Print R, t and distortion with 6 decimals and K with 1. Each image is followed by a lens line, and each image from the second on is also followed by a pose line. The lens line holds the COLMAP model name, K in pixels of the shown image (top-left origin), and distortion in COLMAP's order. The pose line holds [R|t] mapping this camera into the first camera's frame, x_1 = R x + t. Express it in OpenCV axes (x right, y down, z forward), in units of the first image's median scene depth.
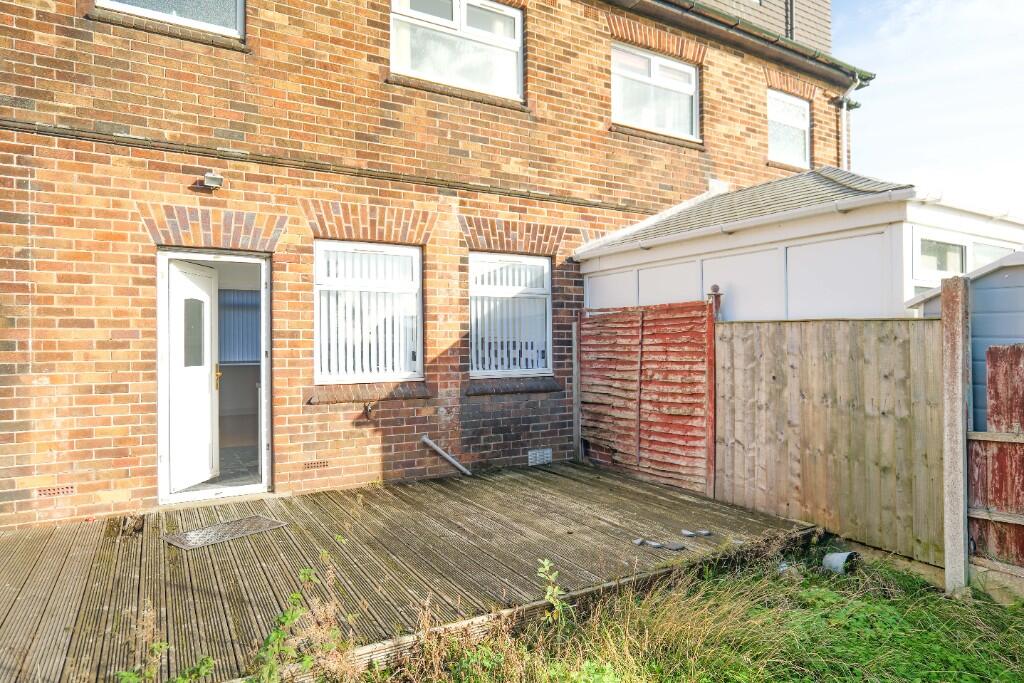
lens RADIAL K [[607.7, 0, 521.2], [0, 607.7, 348.1], [0, 0, 1]] dist [-0.022525, 0.015533]
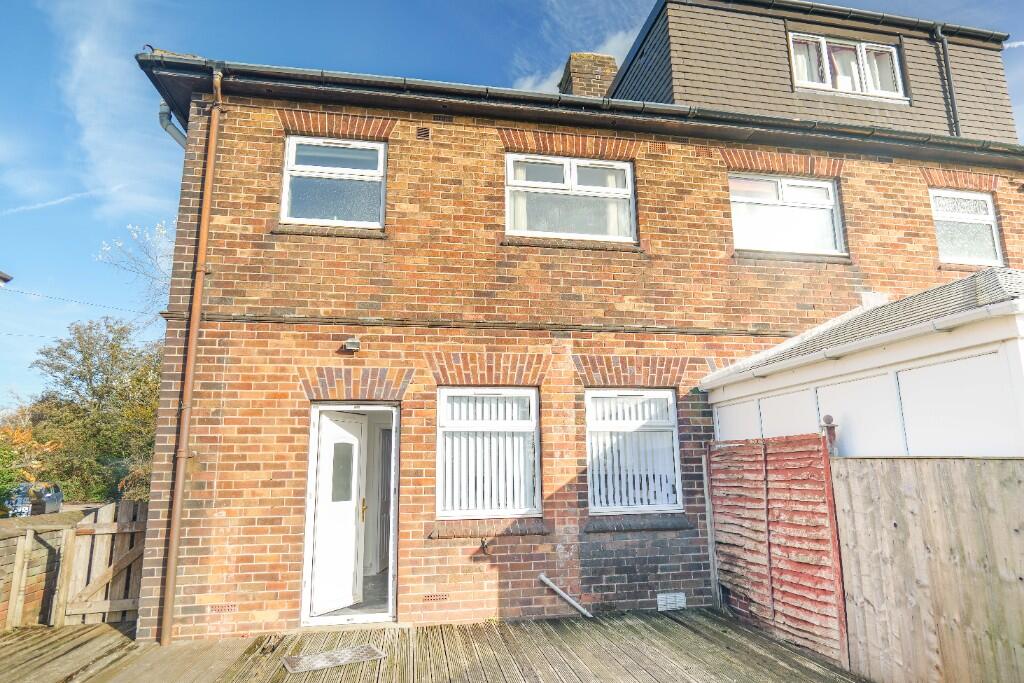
lens RADIAL K [[607.7, 0, 543.5], [0, 607.7, 356.7], [0, 0, 1]] dist [-0.022525, 0.015533]
pose [[0.942098, -0.066537, -0.328670, 0.215470], [0.005813, 0.983211, -0.182381, -0.027424], [0.335287, 0.169910, 0.926668, 0.009997]]
